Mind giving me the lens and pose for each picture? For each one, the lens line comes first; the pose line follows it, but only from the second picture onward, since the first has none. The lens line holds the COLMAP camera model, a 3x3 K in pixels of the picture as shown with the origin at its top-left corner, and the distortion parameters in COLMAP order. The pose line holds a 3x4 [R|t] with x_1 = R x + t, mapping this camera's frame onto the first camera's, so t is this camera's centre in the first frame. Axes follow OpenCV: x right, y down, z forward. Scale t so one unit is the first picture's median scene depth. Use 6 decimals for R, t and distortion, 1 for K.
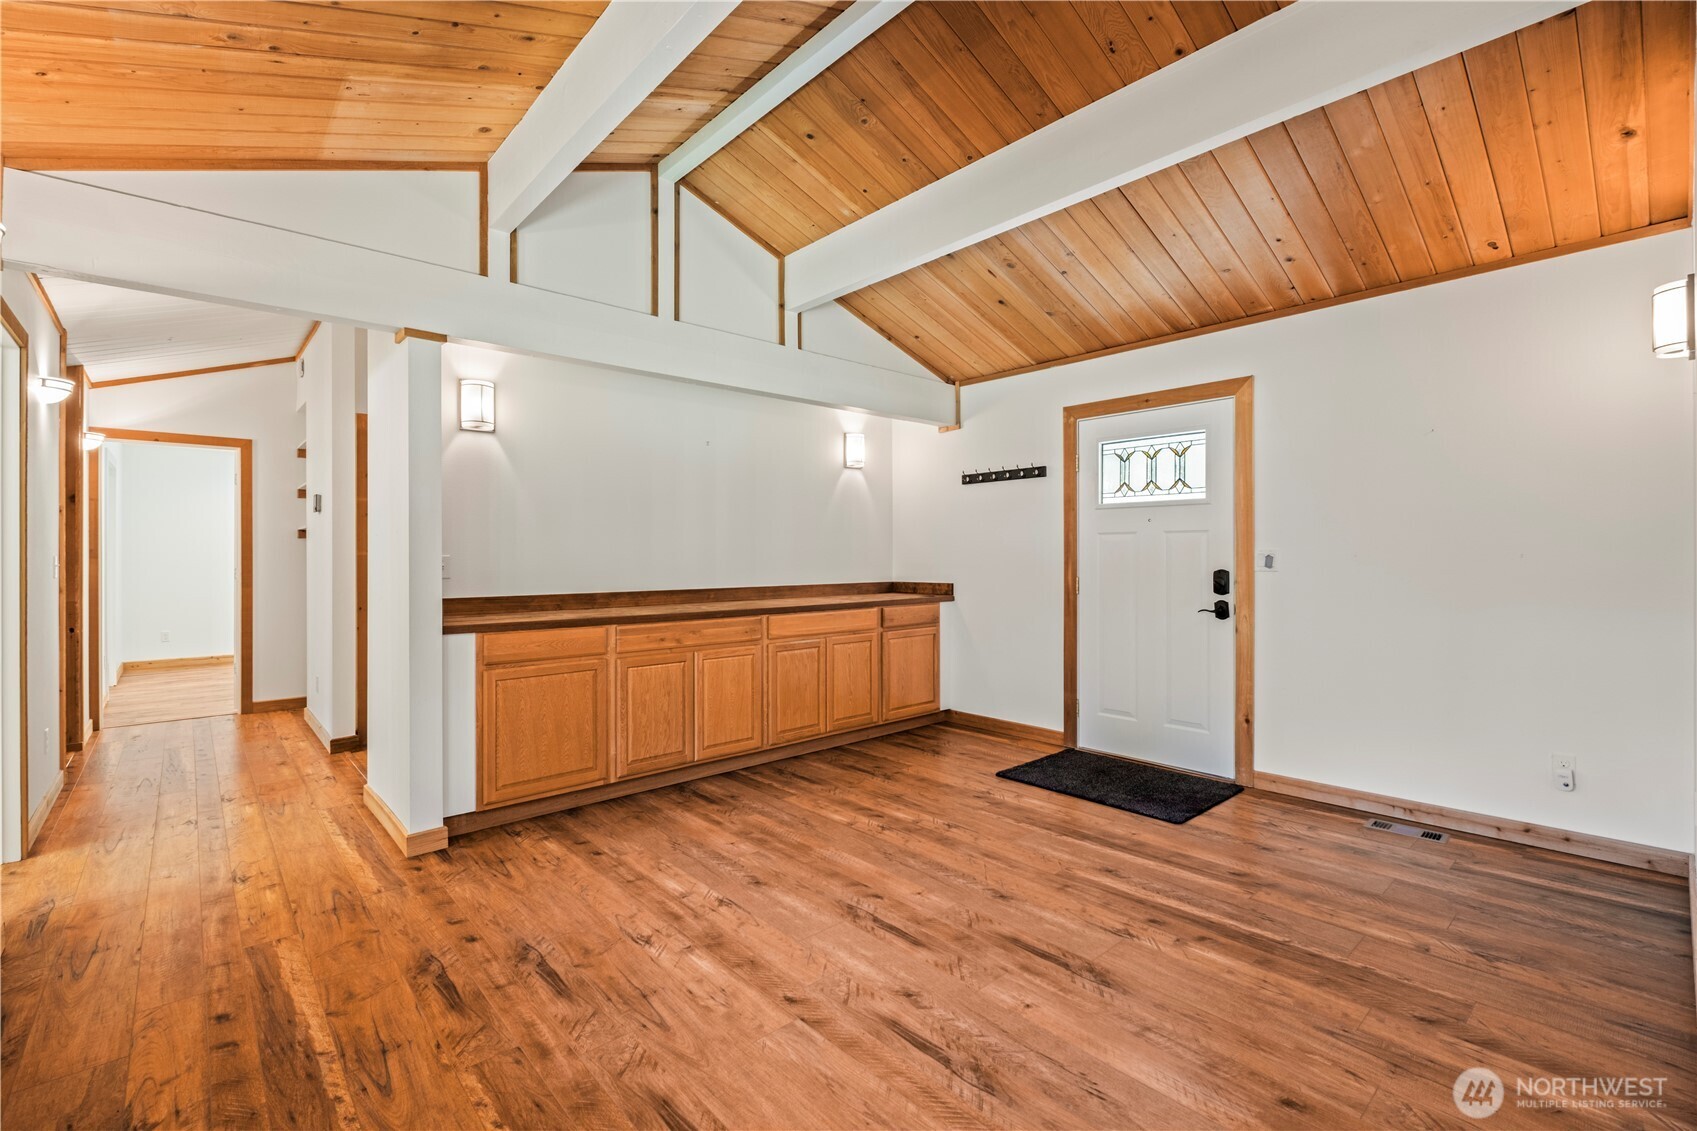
lens RADIAL K [[738.7, 0, 823.1], [0, 738.7, 555.0], [0, 0, 1]] dist [0.001986, -0.005129]
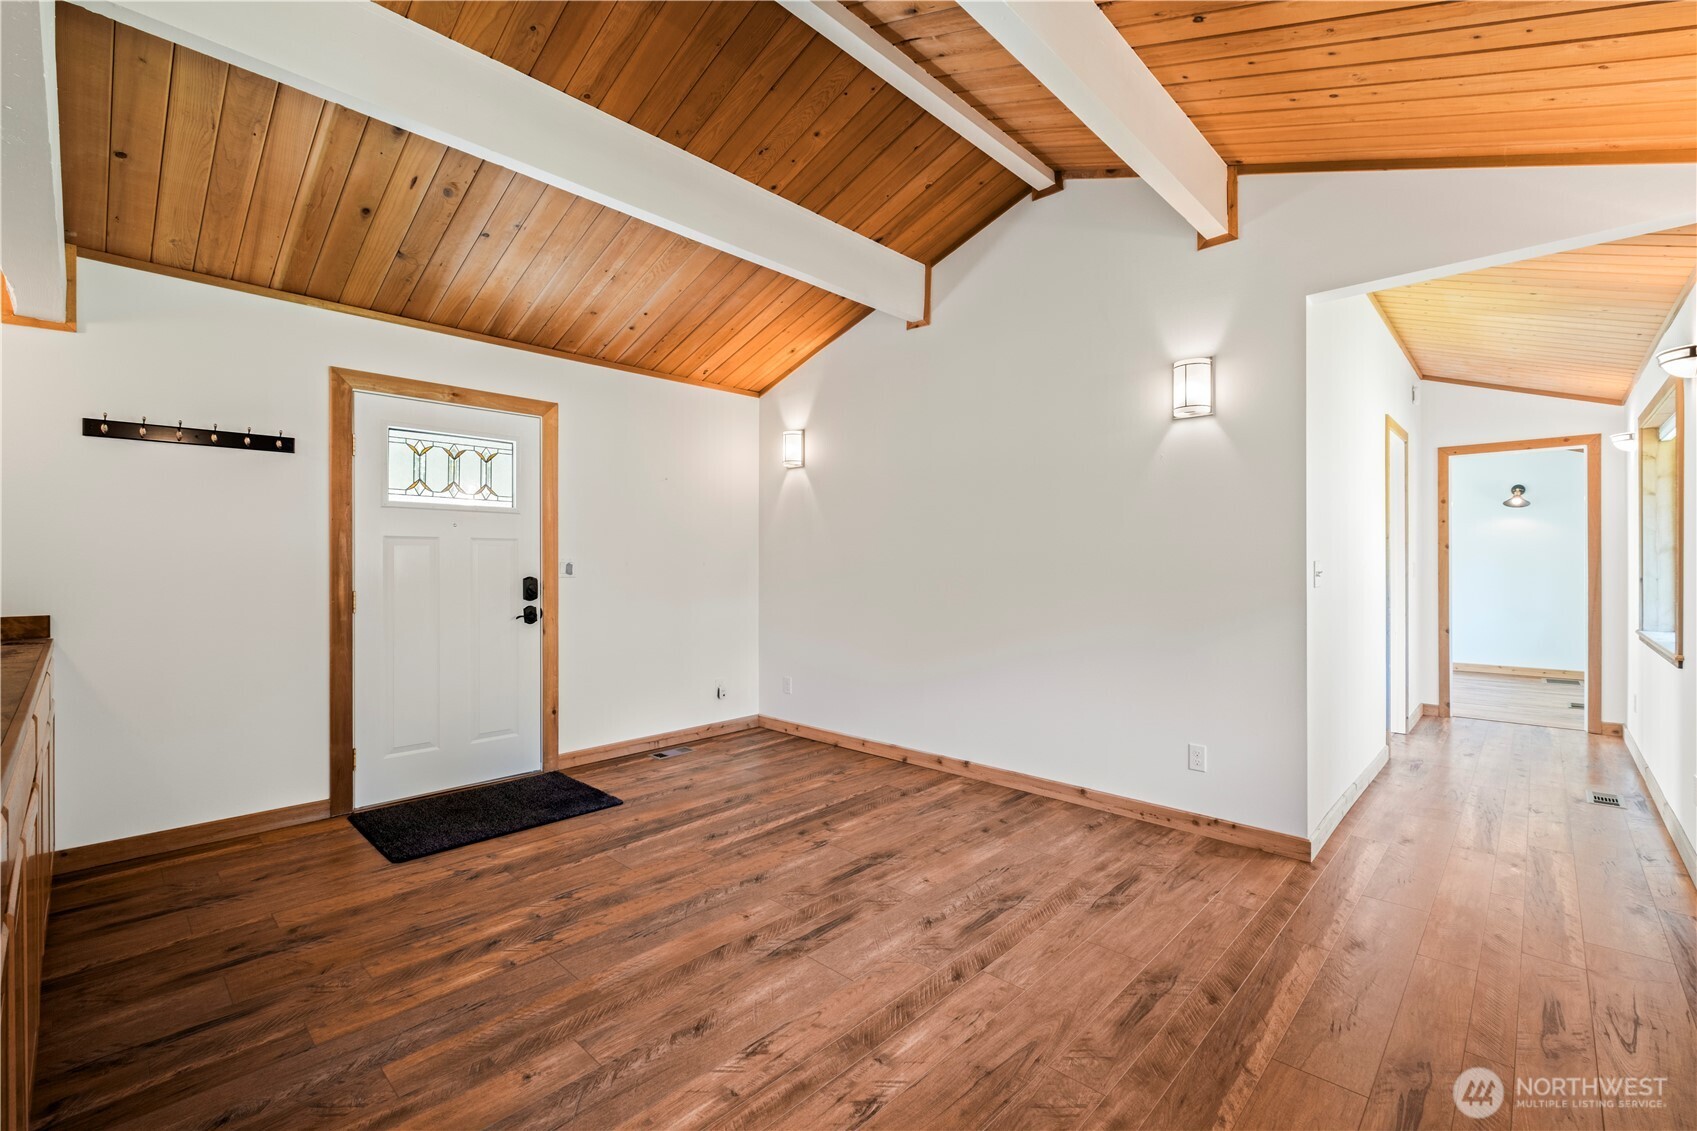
lens RADIAL K [[732.0, 0, 858.7], [0, 732.0, 564.9], [0, 0, 1]] dist [0.006700, -0.005264]
pose [[-0.105443, -0.001800, 0.994424, -0.653097], [-0.001220, 0.999998, 0.001681, 0.000255], [-0.994425, -0.001036, -0.105445, 0.751987]]
